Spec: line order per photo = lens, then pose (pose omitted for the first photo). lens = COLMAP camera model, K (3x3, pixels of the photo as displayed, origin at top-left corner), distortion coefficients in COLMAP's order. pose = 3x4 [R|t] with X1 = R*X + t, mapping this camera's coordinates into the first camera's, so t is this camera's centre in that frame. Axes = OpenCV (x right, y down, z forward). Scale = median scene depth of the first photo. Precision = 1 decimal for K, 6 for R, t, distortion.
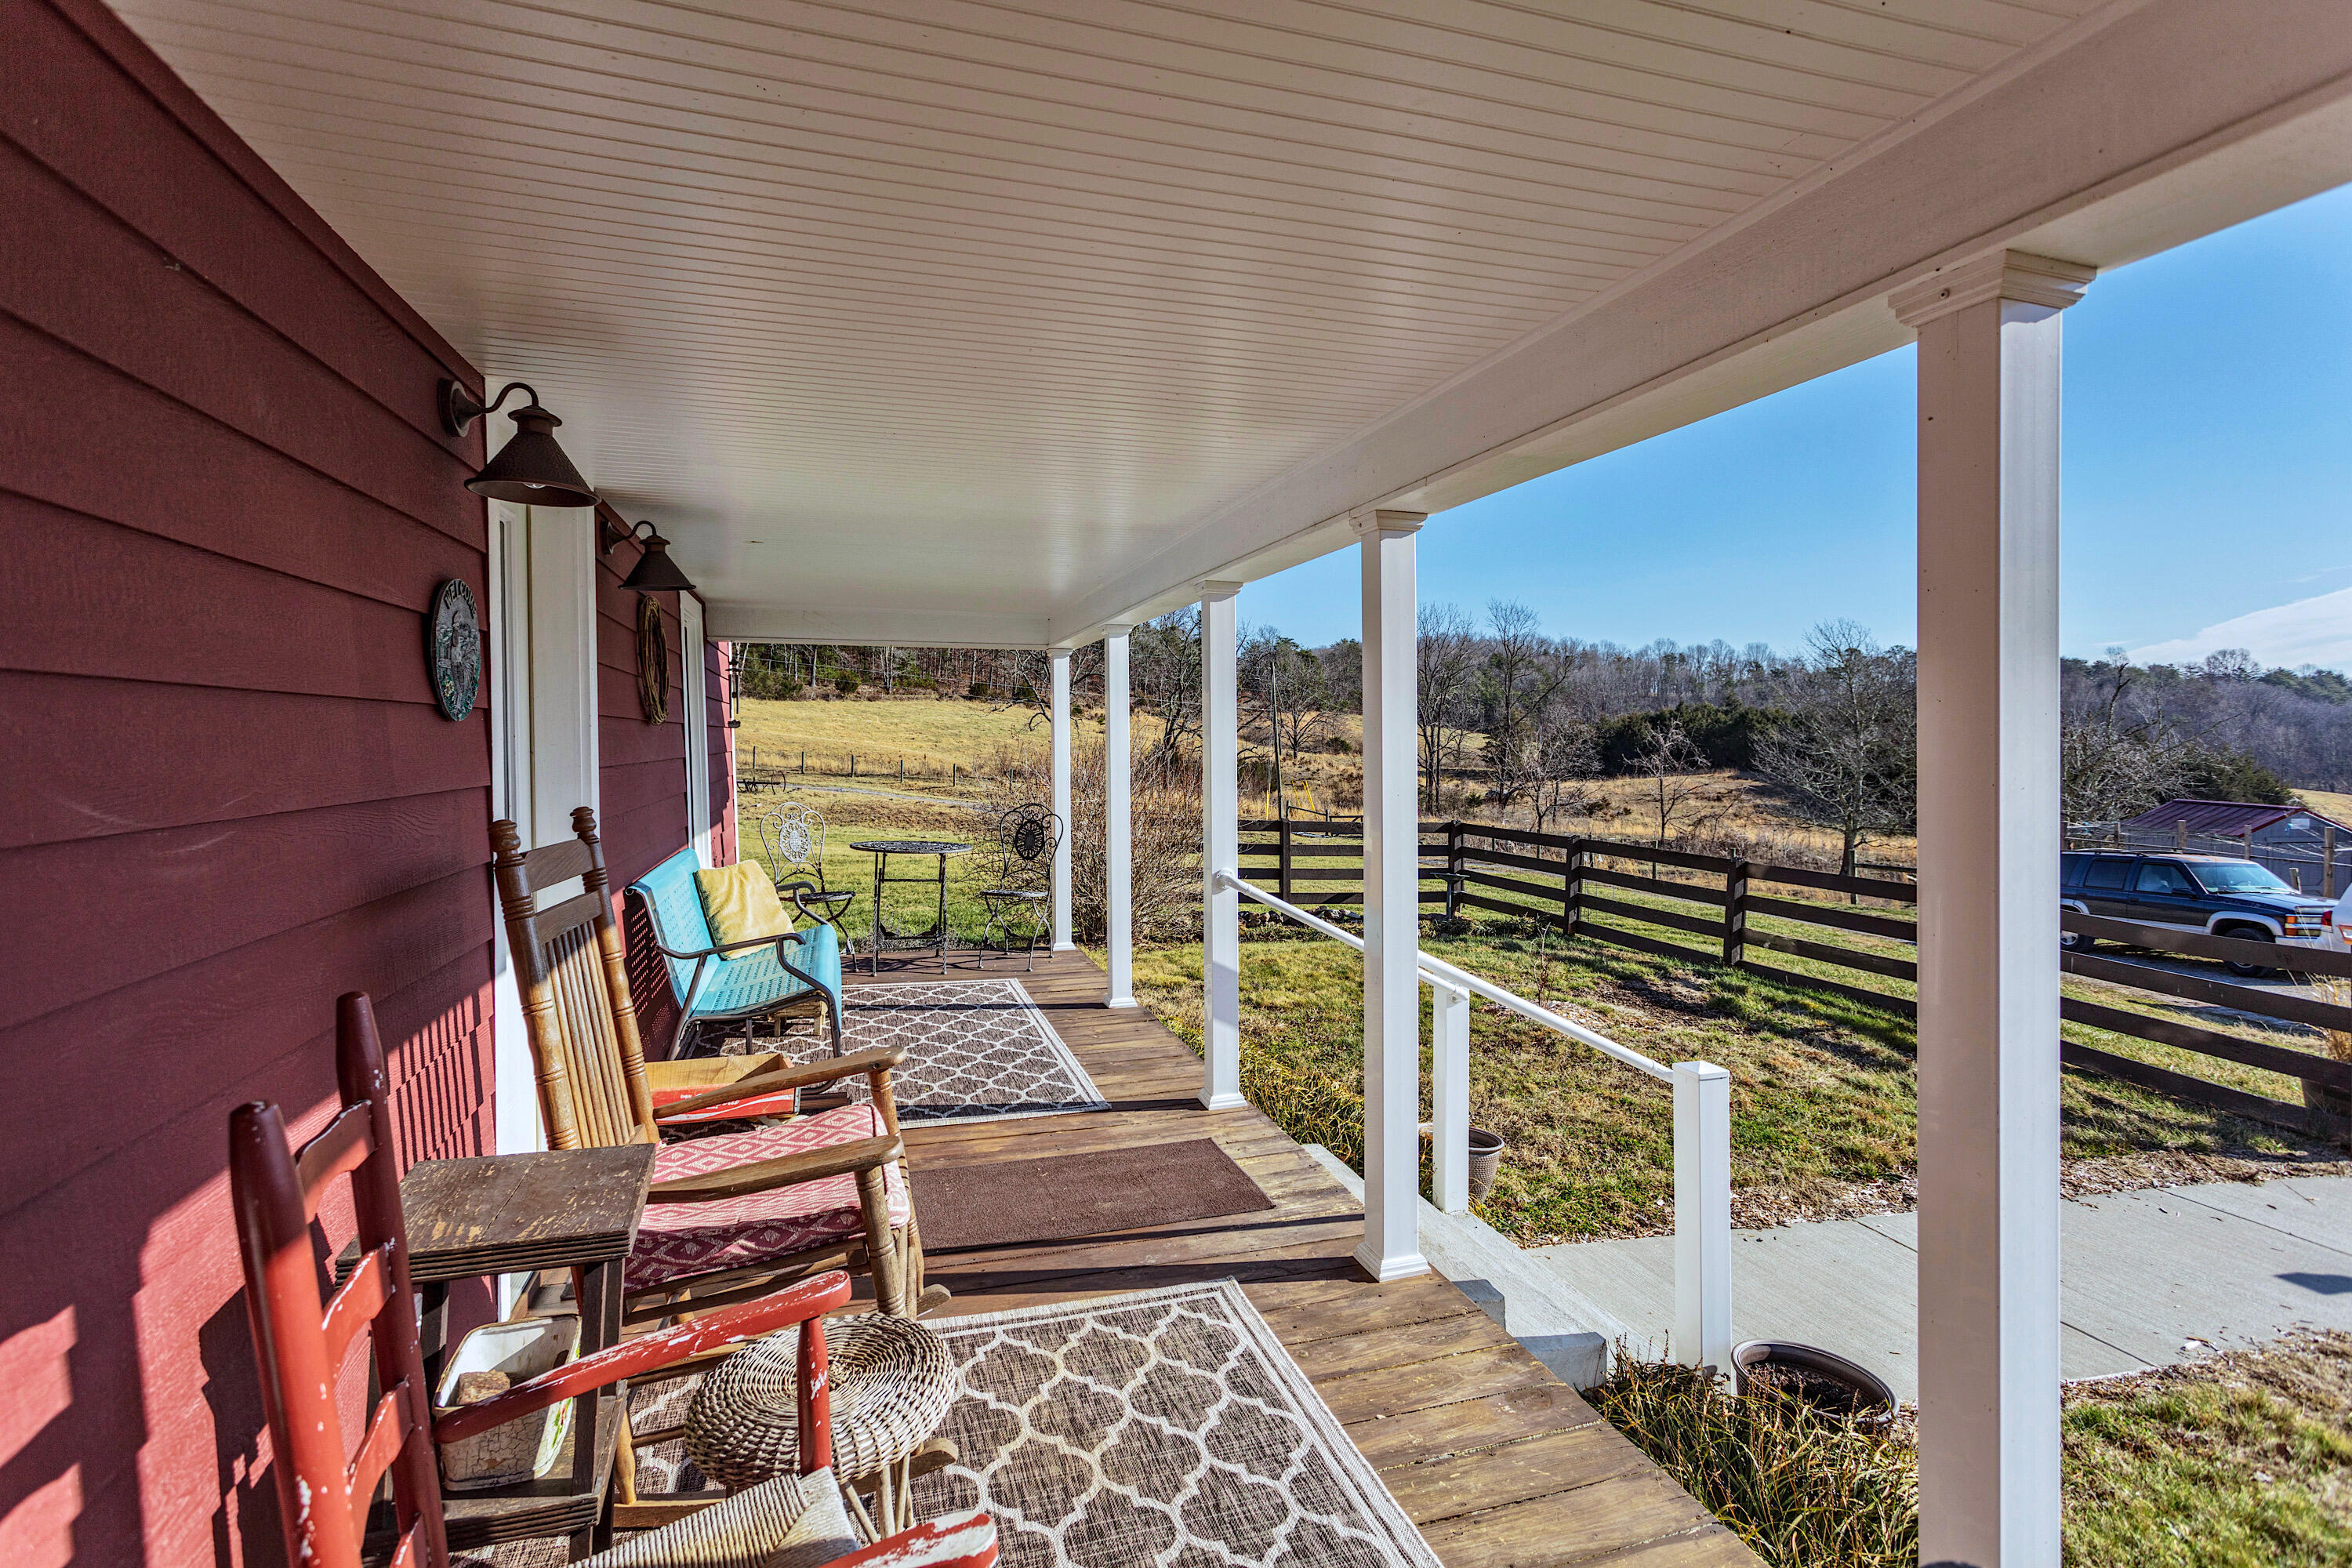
lens RADIAL K [[1132.3, 0, 1168.5], [0, 1132.3, 770.9], [0, 0, 1]] dist [0.005681, 0.000952]
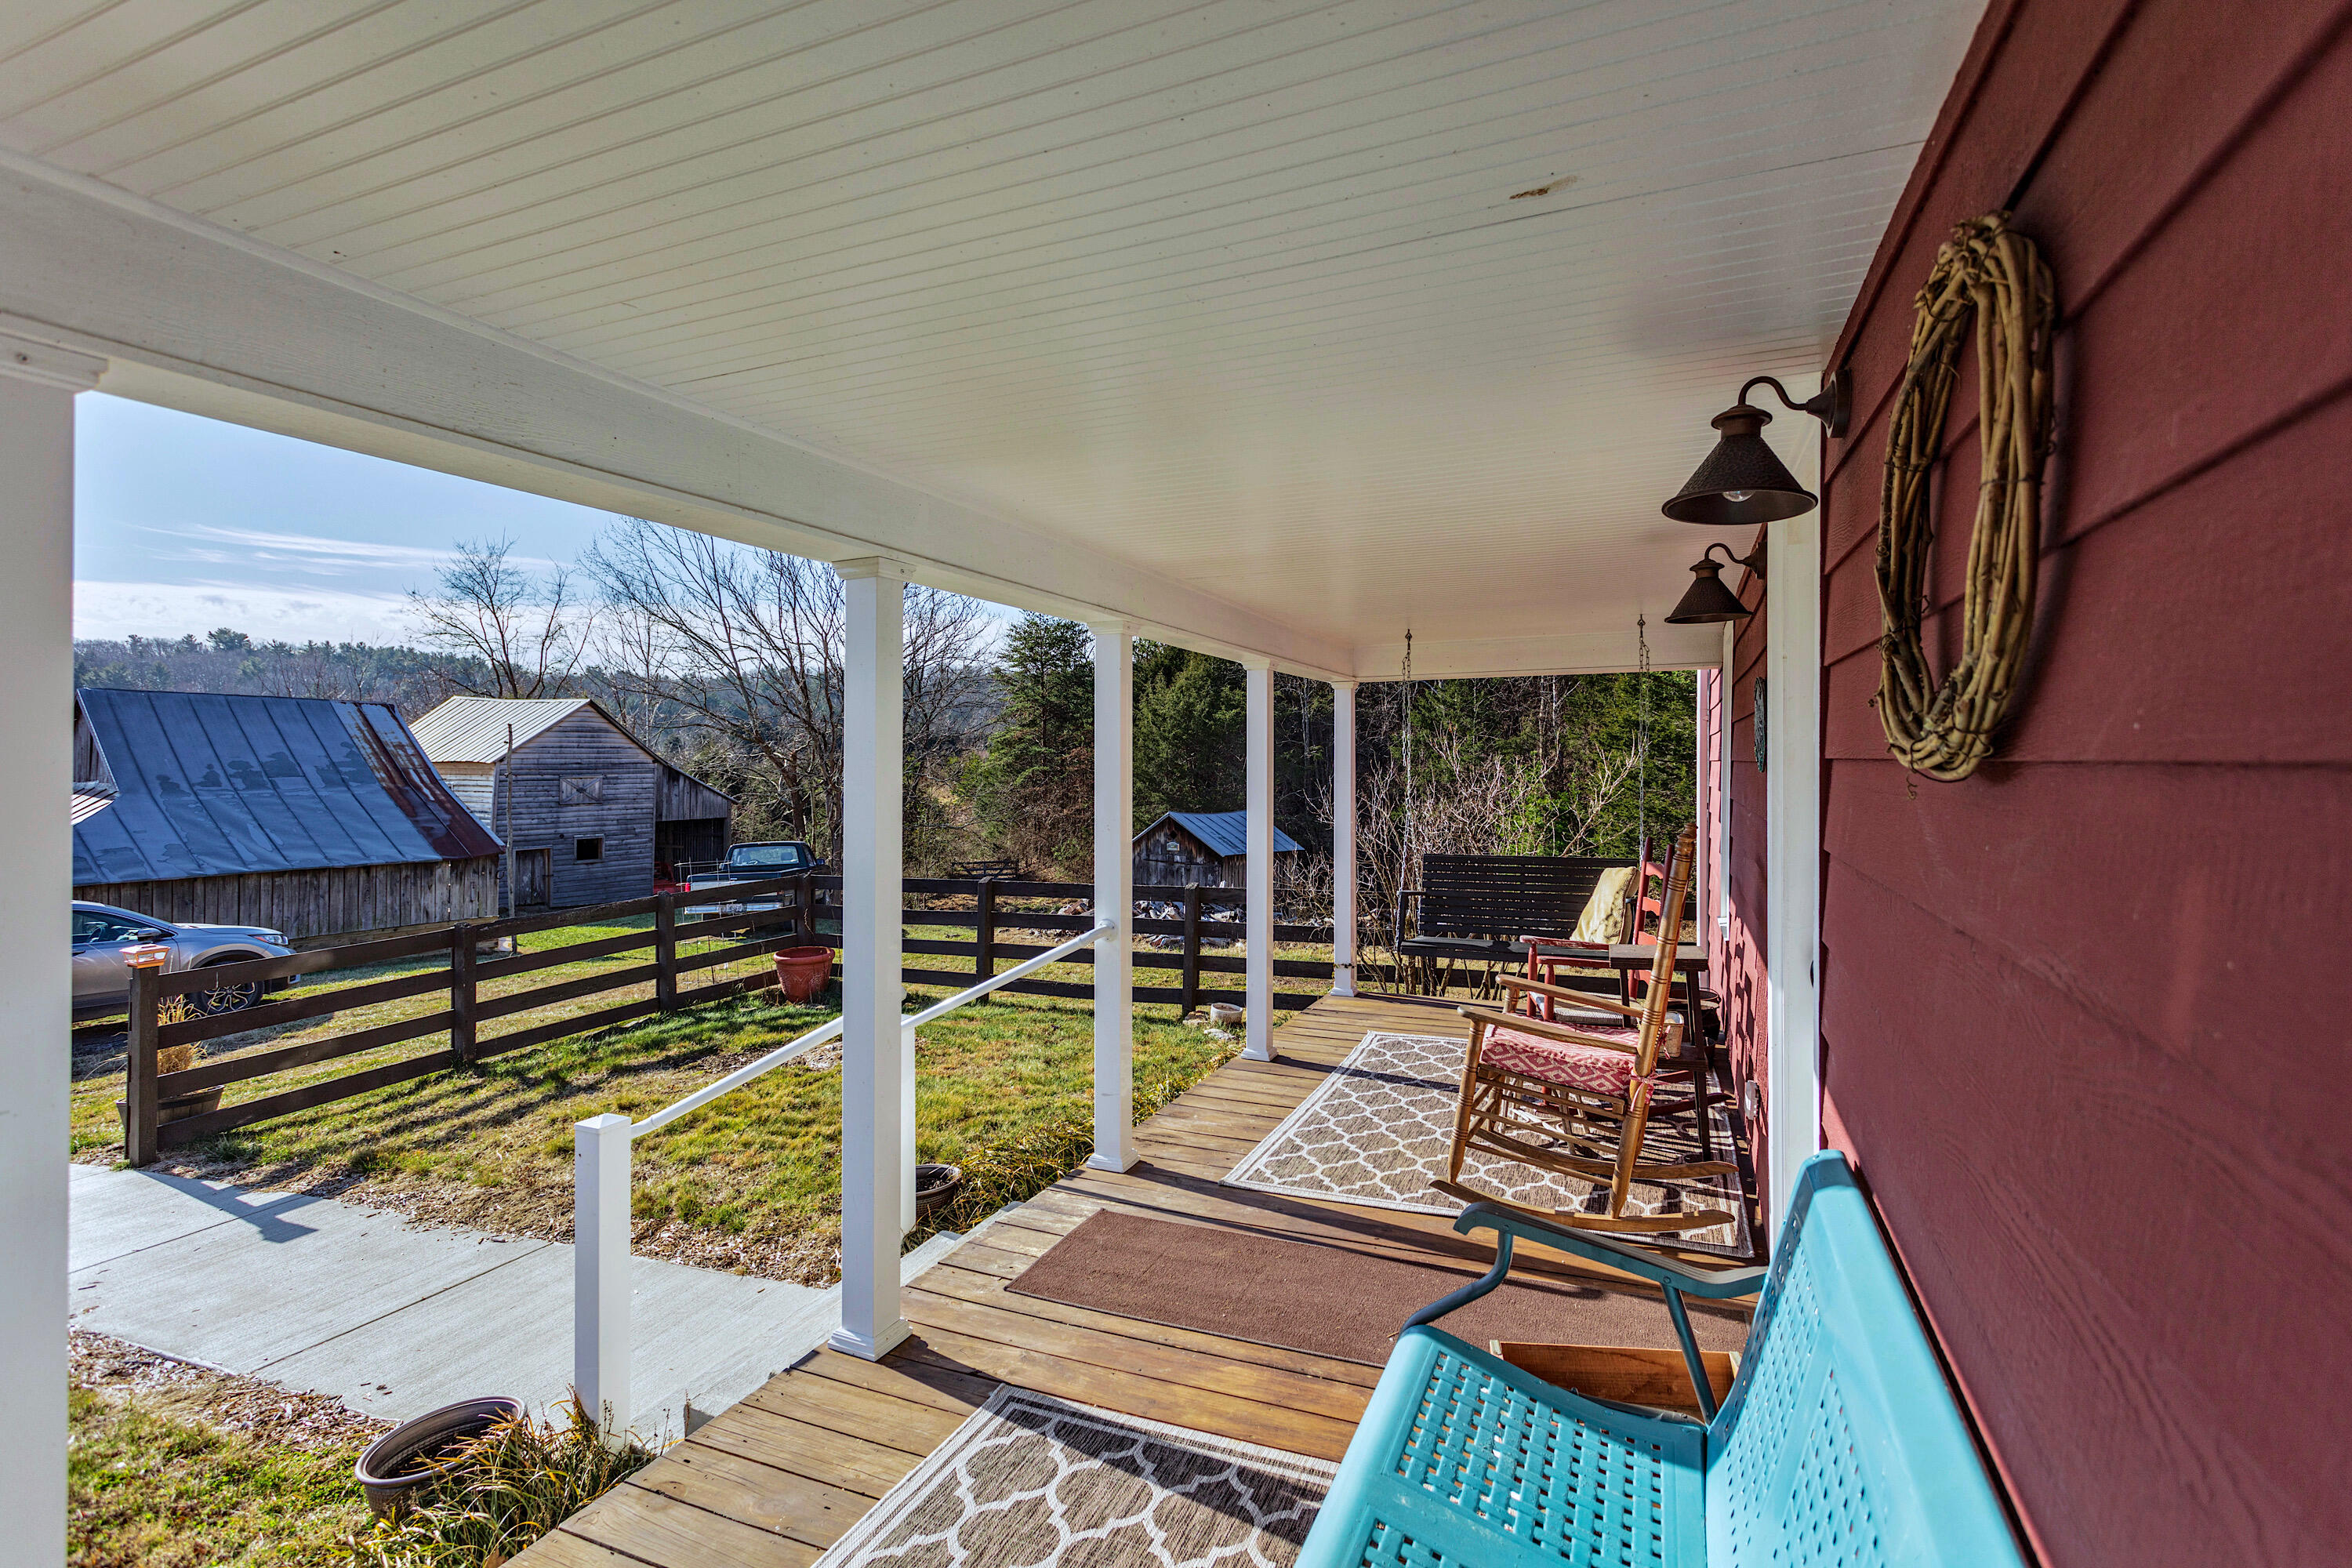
lens RADIAL K [[1123.8, 0, 1165.7], [0, 1123.8, 757.5], [0, 0, 1]] dist [-0.000474, -0.000589]
pose [[-0.767511, 0.003267, 0.641028, -0.525677], [0.016700, 0.999750, 0.014901, -0.061275], [-0.640818, 0.022142, -0.767373, 1.420167]]
